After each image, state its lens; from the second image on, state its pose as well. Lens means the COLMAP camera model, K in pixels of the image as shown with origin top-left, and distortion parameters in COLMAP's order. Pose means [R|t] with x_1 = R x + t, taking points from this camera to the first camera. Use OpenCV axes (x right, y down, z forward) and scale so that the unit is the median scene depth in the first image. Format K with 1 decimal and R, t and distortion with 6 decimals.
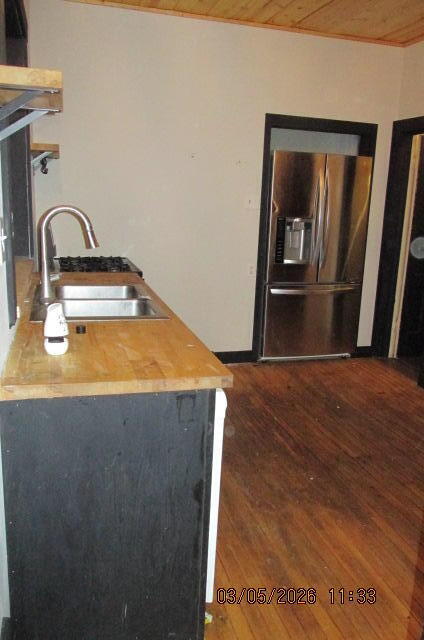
lens RADIAL K [[532.0, 0, 212.0], [0, 532.0, 320.0], [0, 0, 1]] dist [-0.040179, 0.001952]
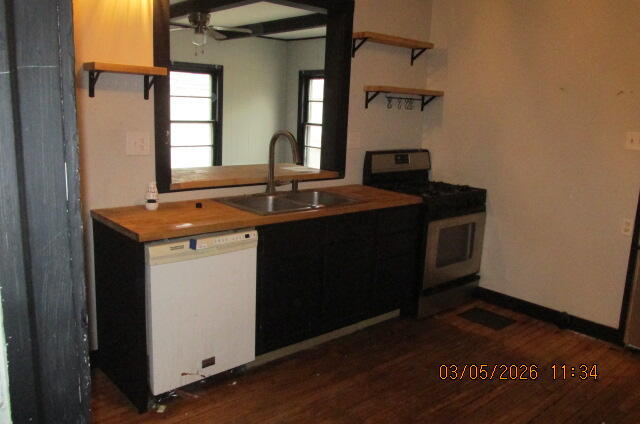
lens RADIAL K [[532.0, 0, 333.1], [0, 532.0, 208.0], [0, 0, 1]] dist [-0.040179, 0.001952]
pose [[0.450842, 0.146962, -0.880423, 0.572646], [-0.227557, 0.972685, 0.045836, -0.058447], [0.863110, 0.179682, 0.471969, 0.257092]]
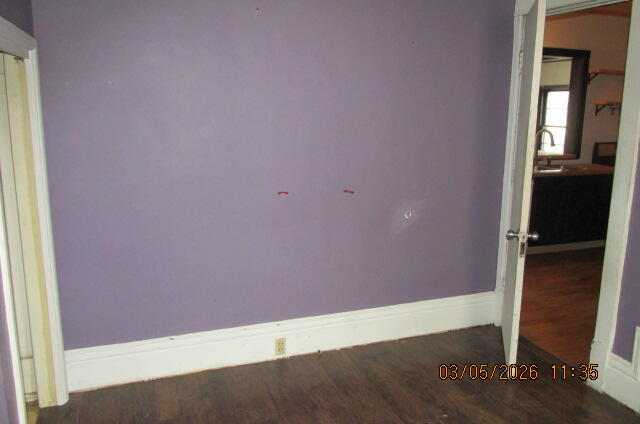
lens RADIAL K [[538.5, 0, 328.3], [0, 538.5, 209.2], [0, 0, 1]] dist [-0.001217, 0.009445]
pose [[0.077908, 0.150400, -0.985551, 1.152341], [-0.229843, 0.964635, 0.129039, 0.021998], [0.970104, 0.216469, 0.109721, -0.080767]]
